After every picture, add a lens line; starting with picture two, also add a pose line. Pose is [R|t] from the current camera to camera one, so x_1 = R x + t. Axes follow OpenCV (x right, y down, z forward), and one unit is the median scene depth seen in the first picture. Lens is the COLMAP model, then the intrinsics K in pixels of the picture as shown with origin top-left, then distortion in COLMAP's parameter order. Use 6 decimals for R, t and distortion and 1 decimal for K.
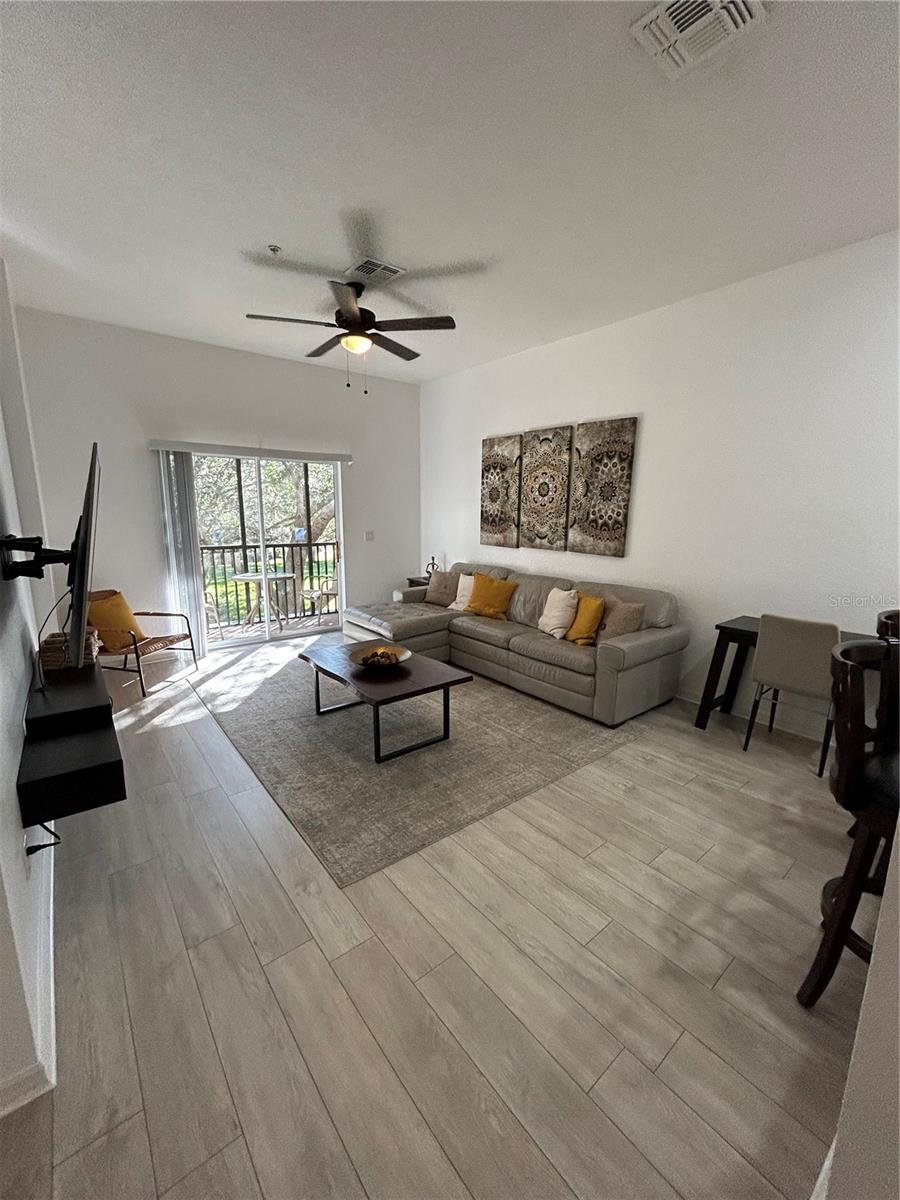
lens RADIAL K [[485.0, 0, 450.0], [0, 485.0, 600.0], [0, 0, 1]] dist [0.001543, 0.000061]
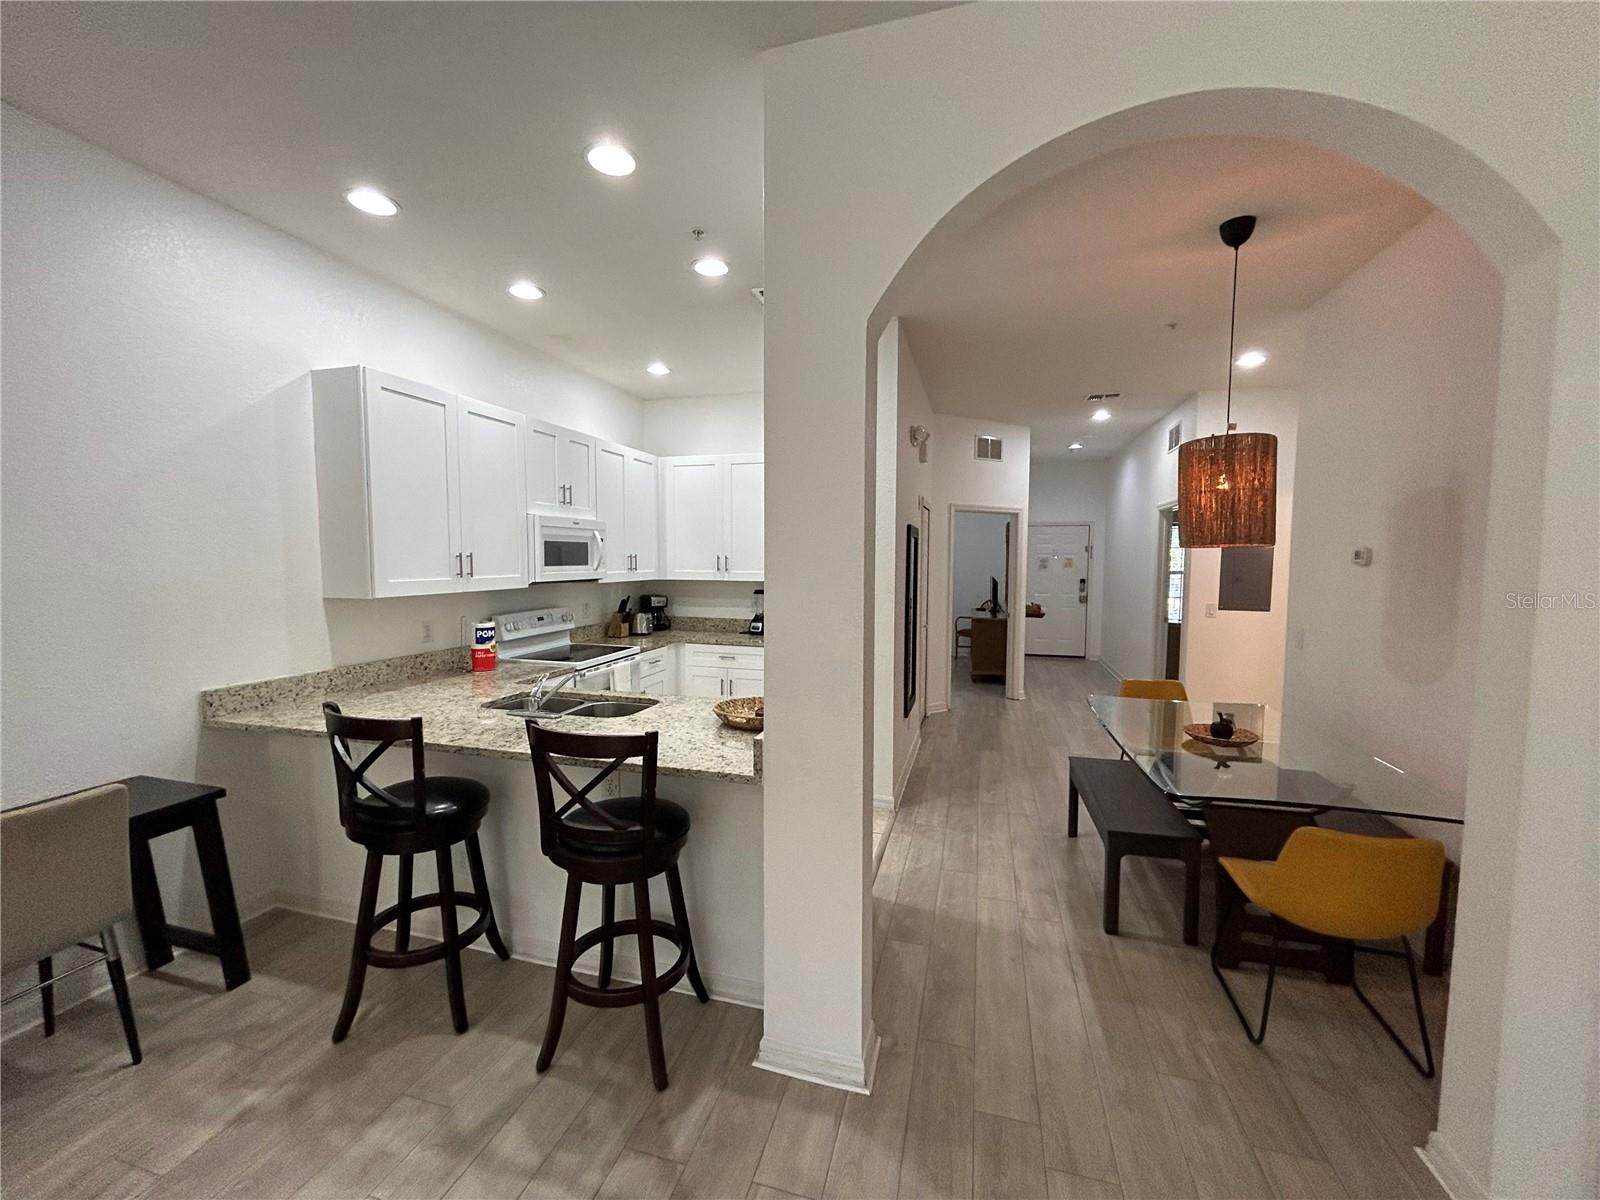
lens RADIAL K [[646.7, 0, 801.4], [0, 646.7, 600.9], [0, 0, 1]] dist [0.001543, 0.000061]
pose [[-0.581006, -0.062098, 0.811527, -0.130088], [0.140069, 0.974580, 0.174856, -0.093942], [-0.801756, 0.215262, -0.557539, 0.395542]]
